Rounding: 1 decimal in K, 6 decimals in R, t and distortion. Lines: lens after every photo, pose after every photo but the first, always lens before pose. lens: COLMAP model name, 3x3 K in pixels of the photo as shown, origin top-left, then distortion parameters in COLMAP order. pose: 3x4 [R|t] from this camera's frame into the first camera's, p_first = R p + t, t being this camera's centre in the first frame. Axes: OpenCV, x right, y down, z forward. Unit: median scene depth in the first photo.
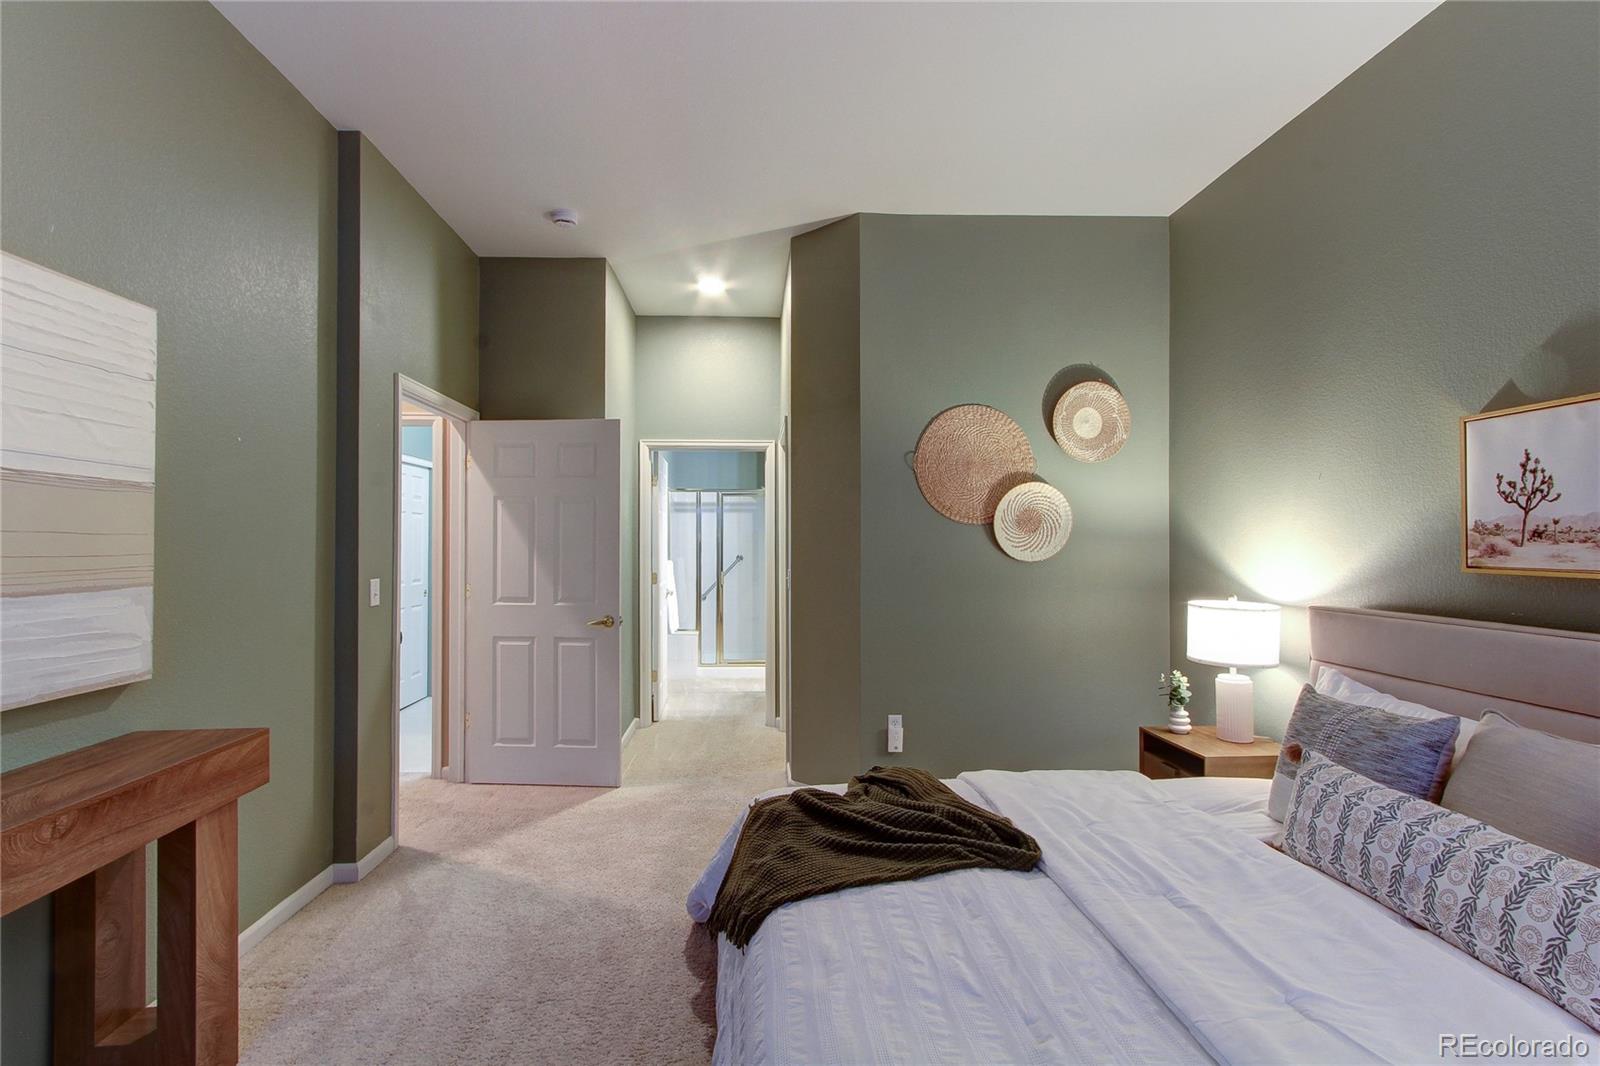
lens RADIAL K [[738.5, 0, 776.8], [0, 738.5, 537.3], [0, 0, 1]] dist [-0.000314, 0.003072]
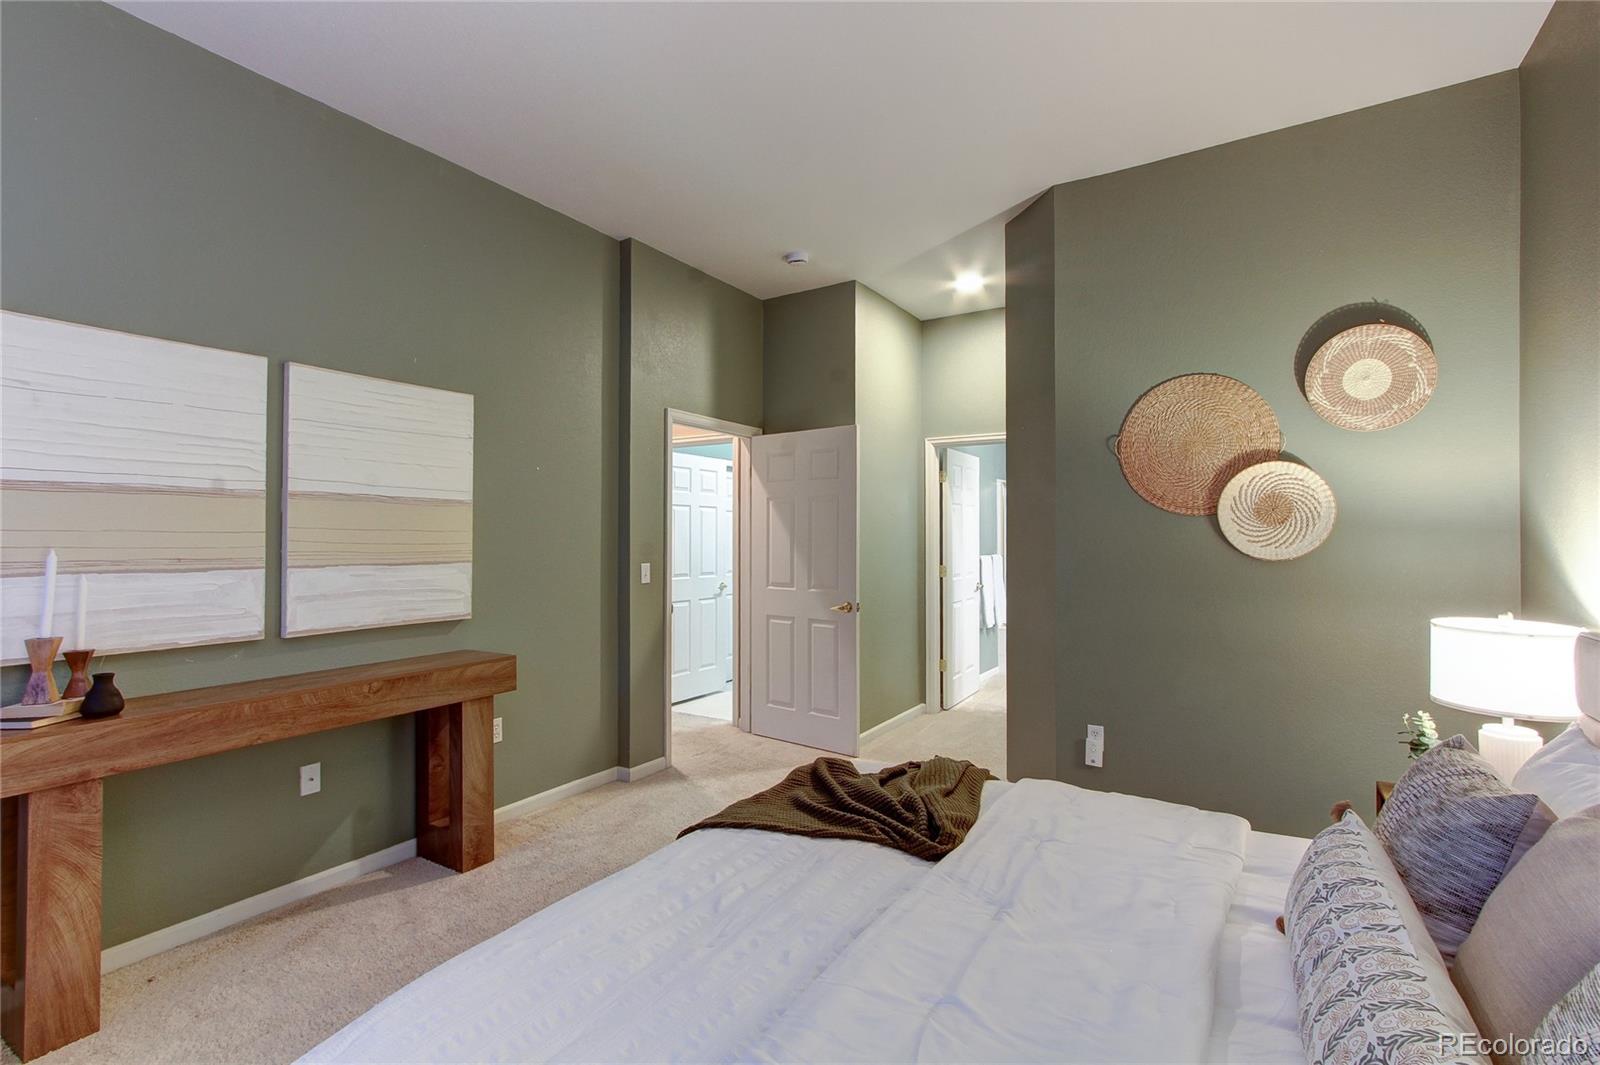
lens RADIAL K [[738.5, 0, 766.2], [0, 738.5, 533.4], [0, 0, 1]] dist [-0.000314, 0.003072]
pose [[0.813599, -0.002015, -0.581423, 0.557871], [0.003099, 0.999995, 0.000872, 0.001405], [0.581419, -0.002511, 0.813601, 0.035220]]
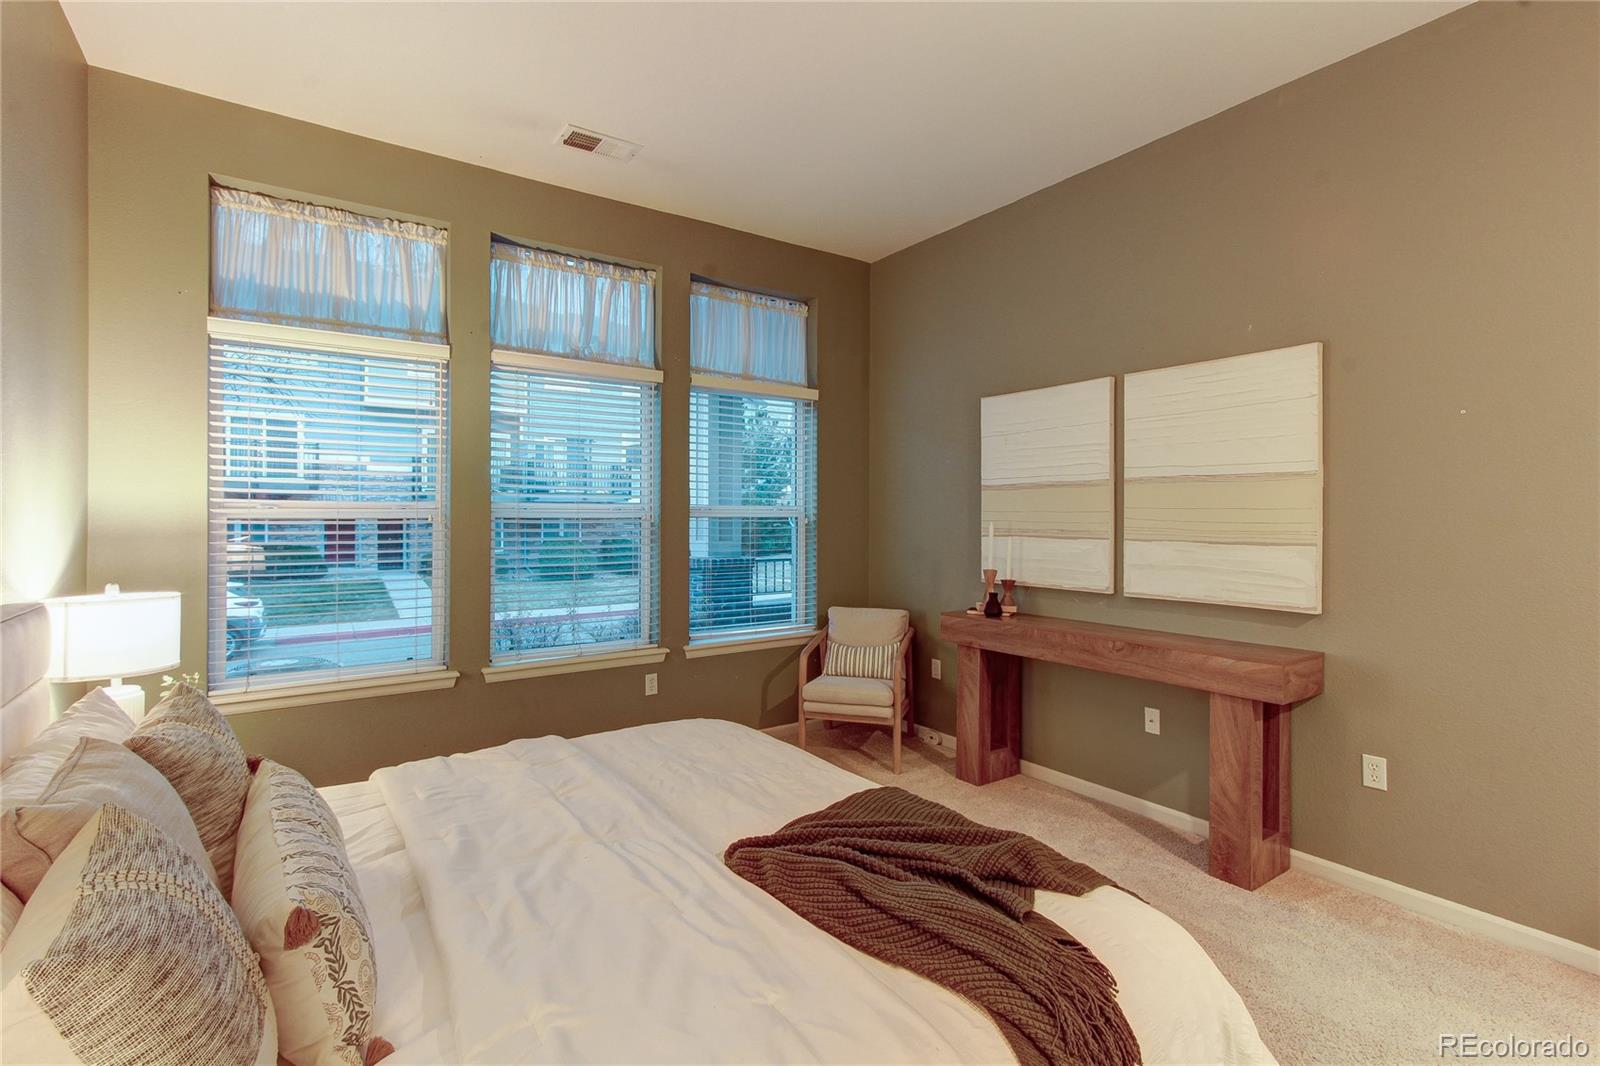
lens RADIAL K [[738.5, 0, 814.1], [0, 738.5, 520.2], [0, 0, 1]] dist [-0.000314, 0.003072]
pose [[-0.820716, 0.002937, -0.571330, 0.593276], [0.001782, 0.999995, 0.002580, 0.010462], [0.571334, 0.001099, -0.820717, 1.360458]]
